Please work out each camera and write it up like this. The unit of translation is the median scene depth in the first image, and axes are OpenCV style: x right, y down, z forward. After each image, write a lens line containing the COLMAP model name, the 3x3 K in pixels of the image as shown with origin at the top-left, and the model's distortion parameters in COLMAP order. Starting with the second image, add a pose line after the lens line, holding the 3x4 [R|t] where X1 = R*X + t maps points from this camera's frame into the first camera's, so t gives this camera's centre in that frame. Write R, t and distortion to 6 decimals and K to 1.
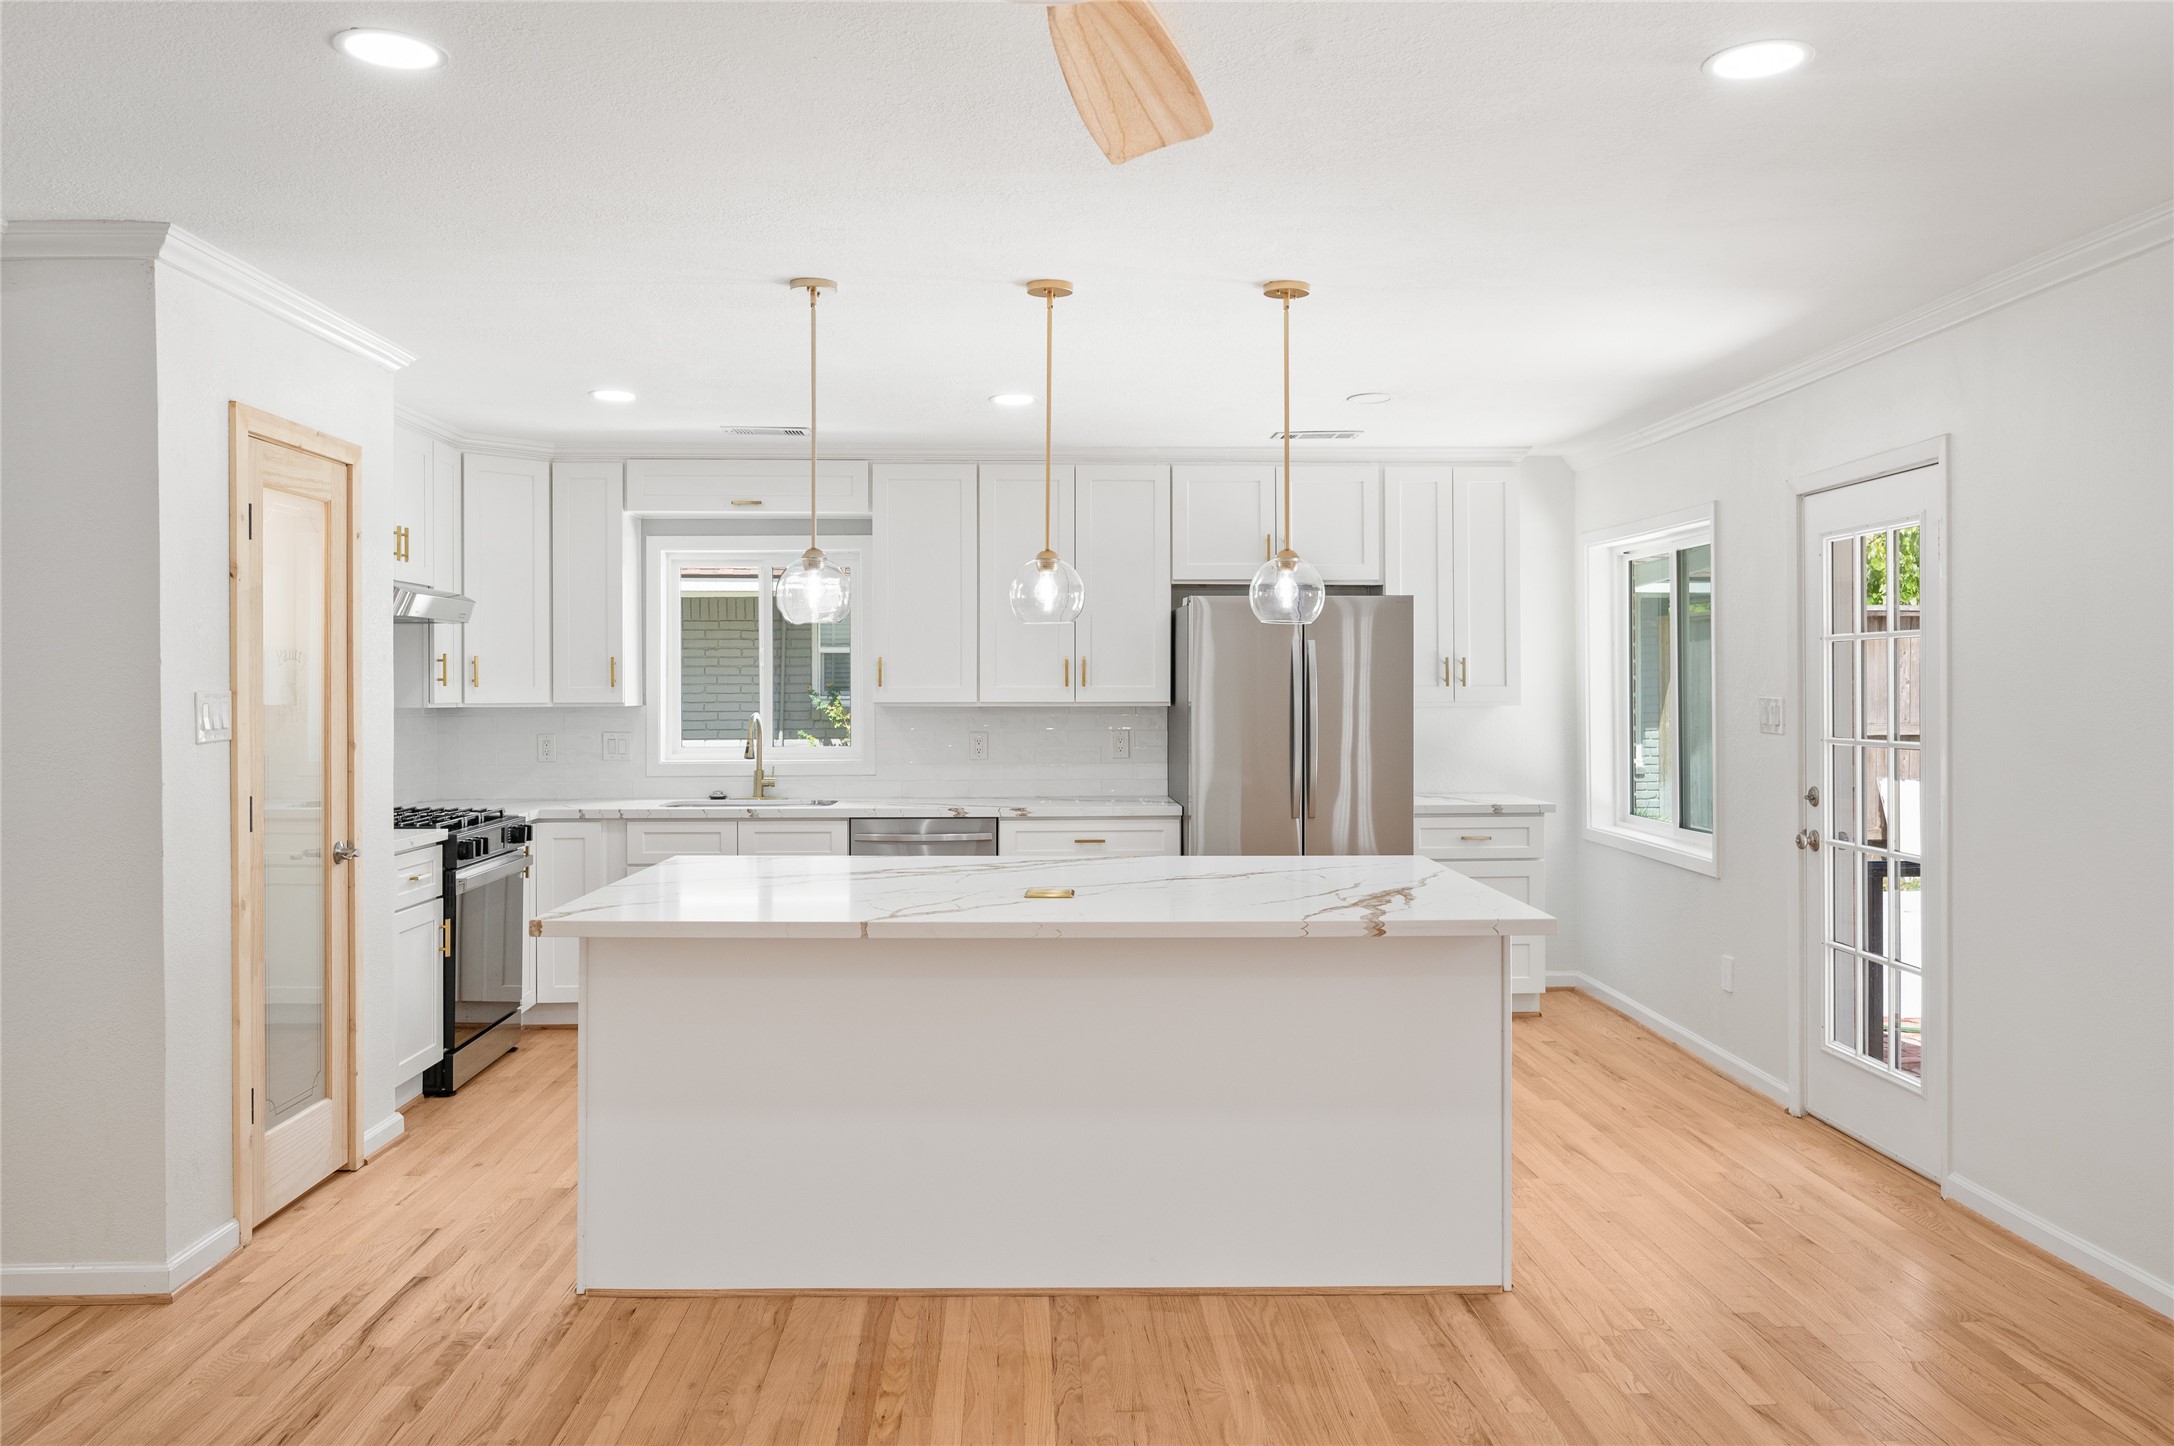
lens RADIAL K [[1615.5, 0, 1092.8], [0, 1615.5, 700.9], [0, 0, 1]] dist [-0.005349, 0.004244]
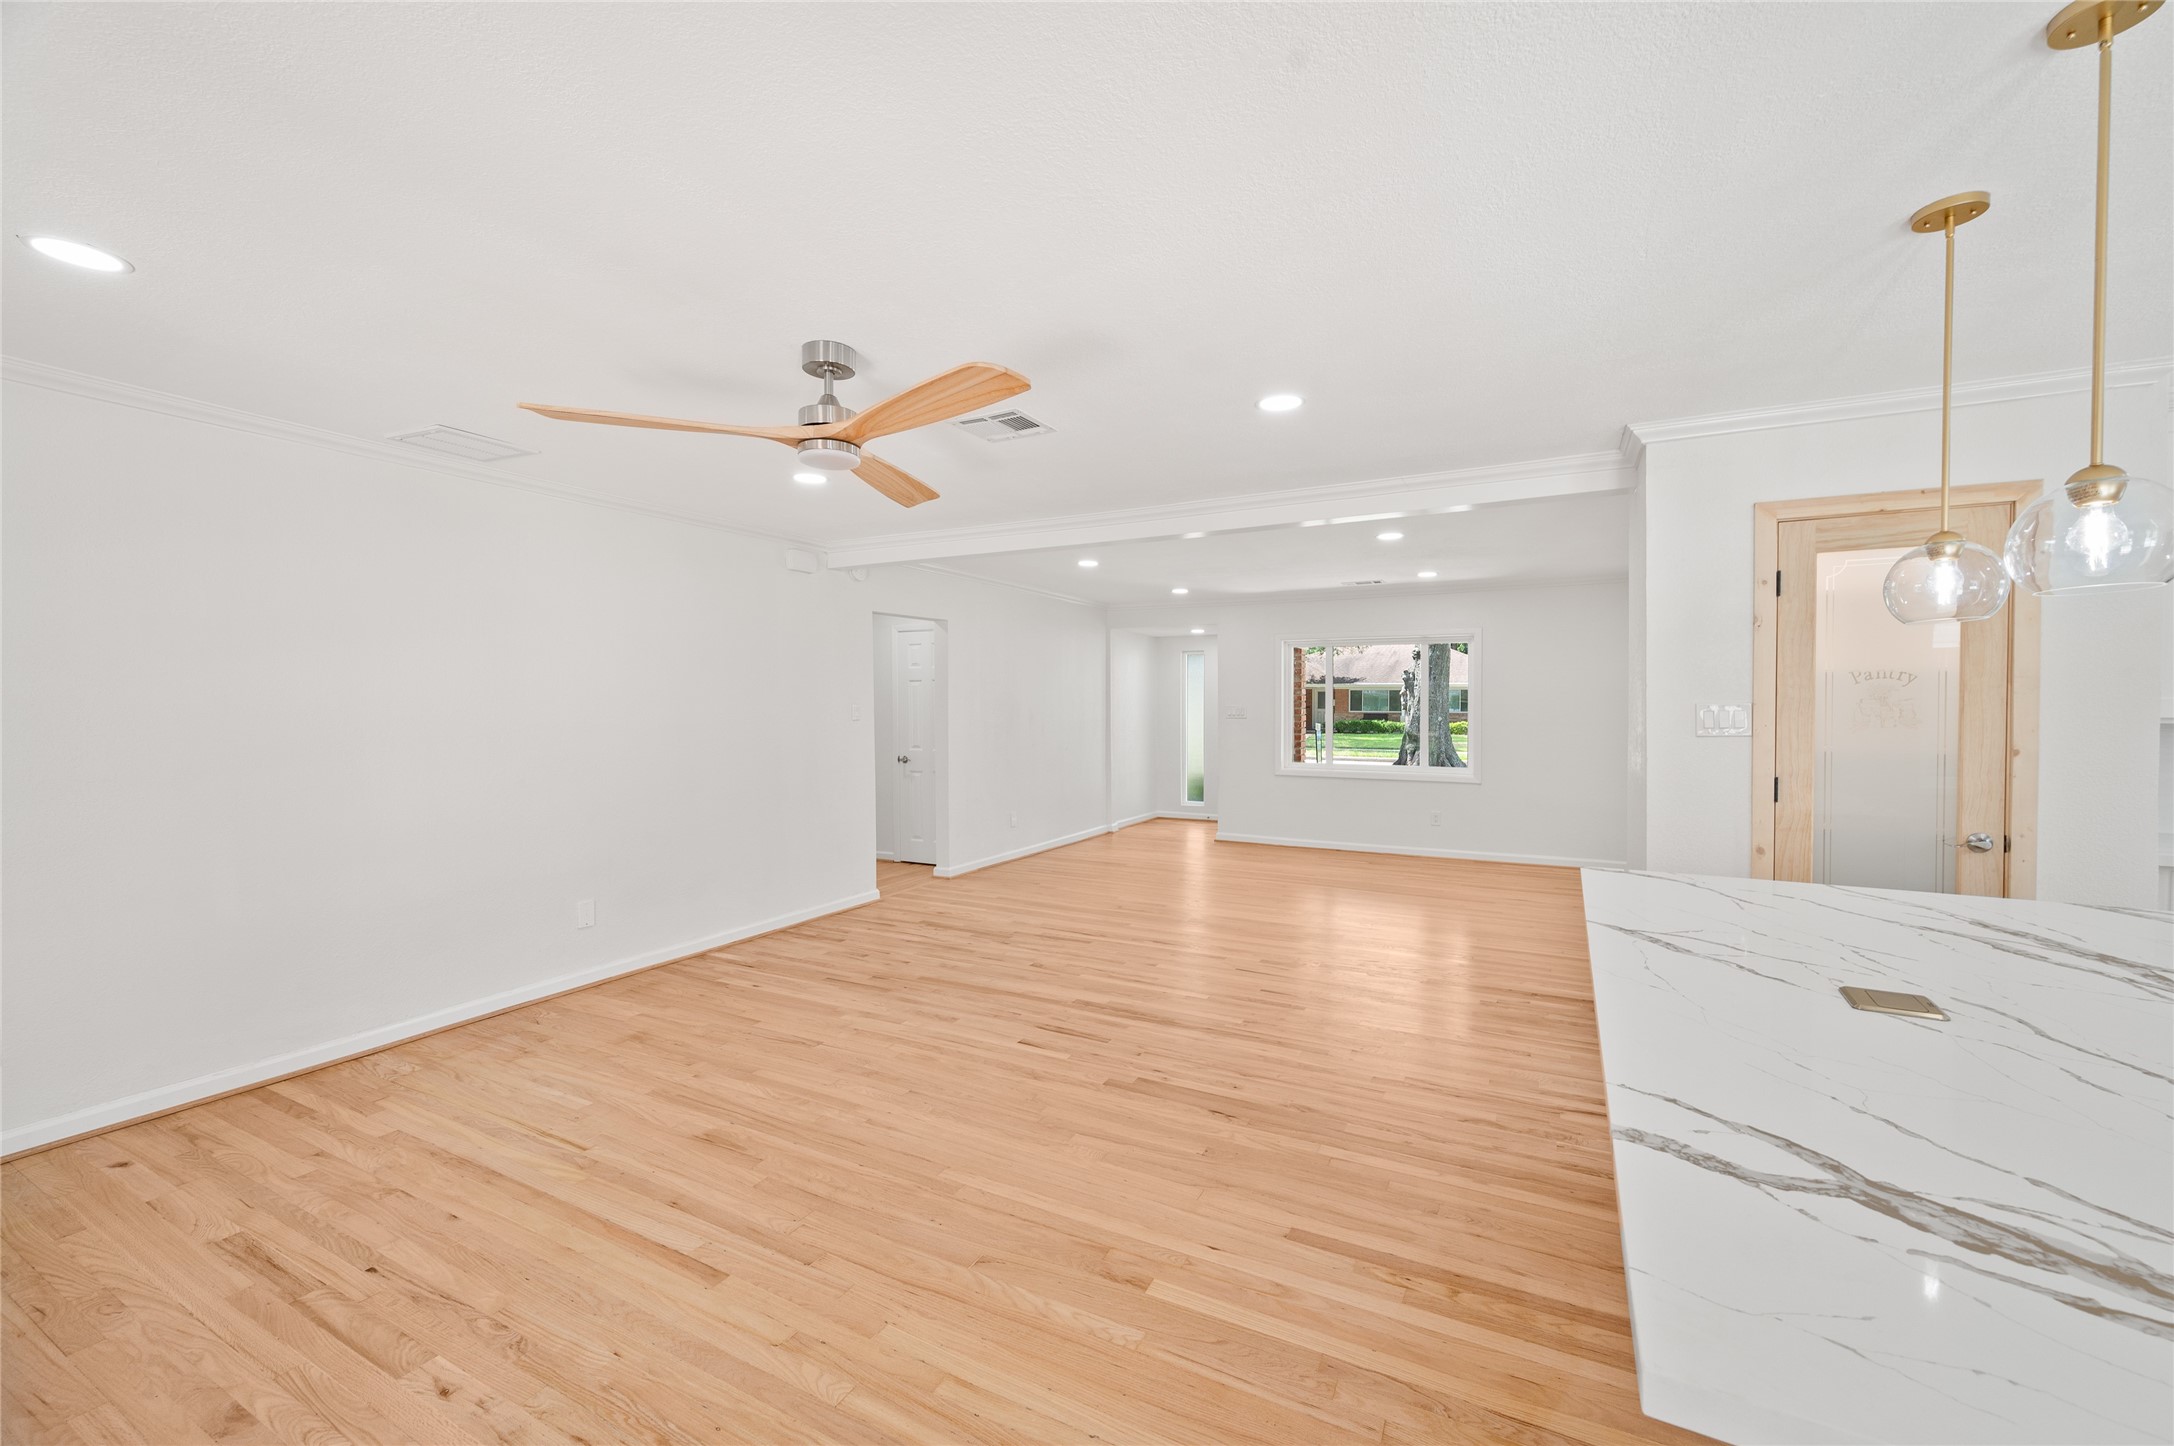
lens RADIAL K [[865.9, 0, 1096.6], [0, 865.9, 724.3], [0, 0, 1]] dist [-0.002744, -0.000268]
pose [[-0.491789, 0.019901, -0.870487, 0.429880], [-0.006486, 0.999627, 0.026517, -0.003293], [0.870690, 0.018687, -0.491477, 0.842442]]
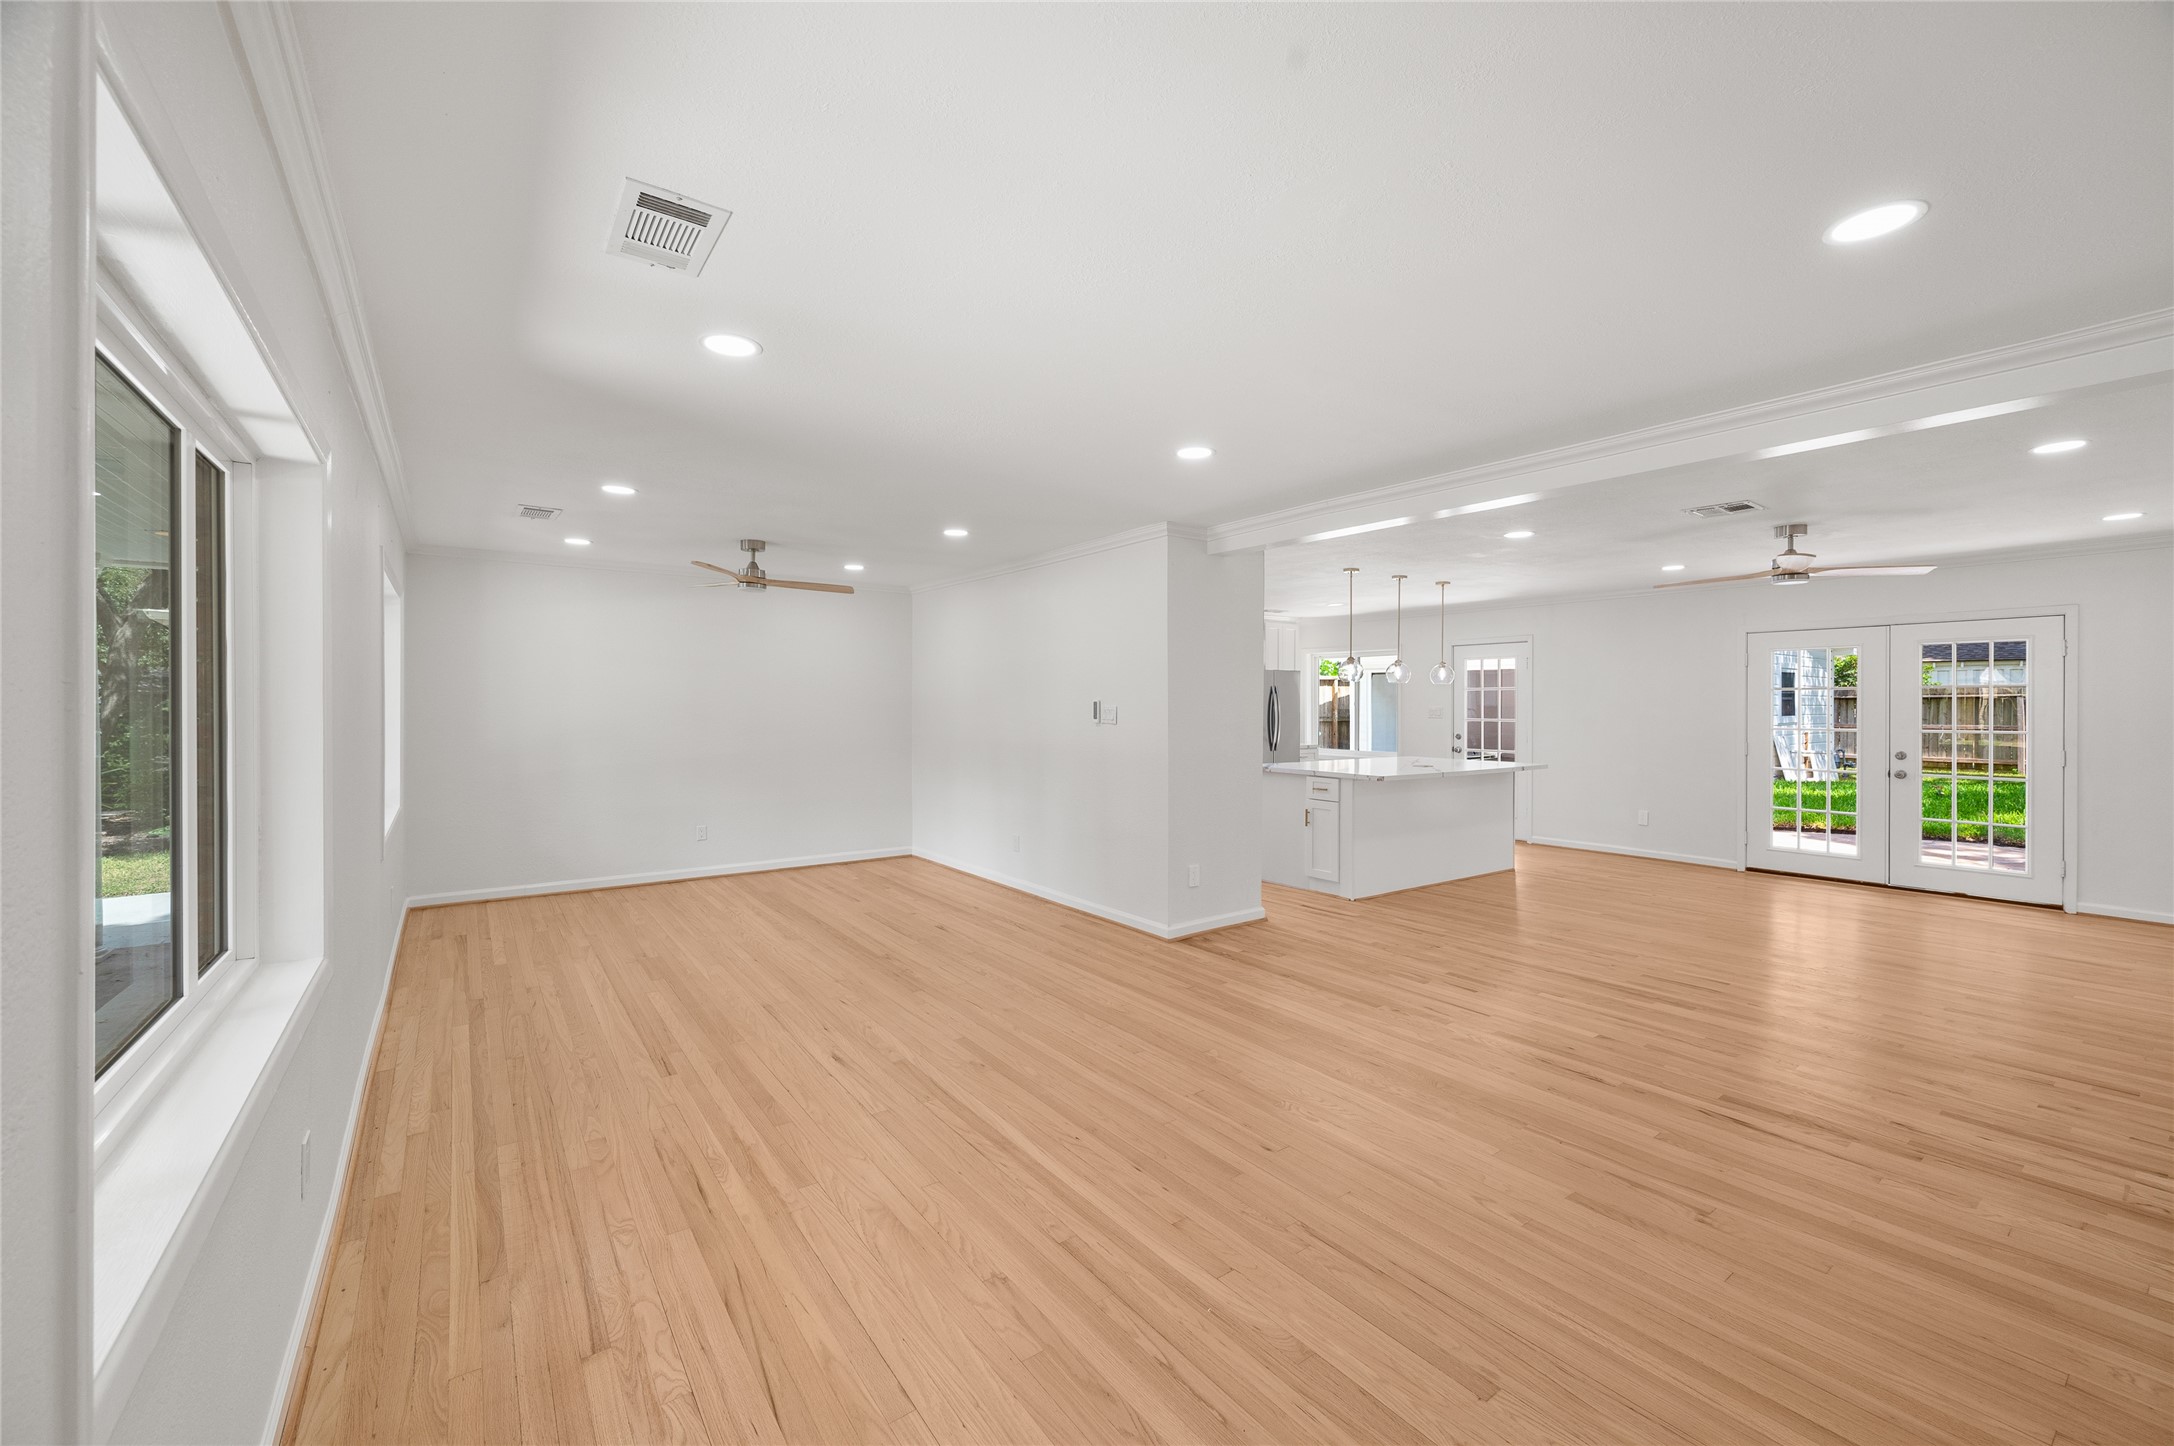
lens RADIAL K [[865.9, 0, 1100.9], [0, 865.9, 712.6], [0, 0, 1]] dist [-0.002744, -0.000268]
pose [[0.823614, -0.002794, 0.567143, -1.480364], [0.001849, 0.999996, 0.002241, 0.006586], [-0.567147, -0.000797, 0.823616, -0.067855]]
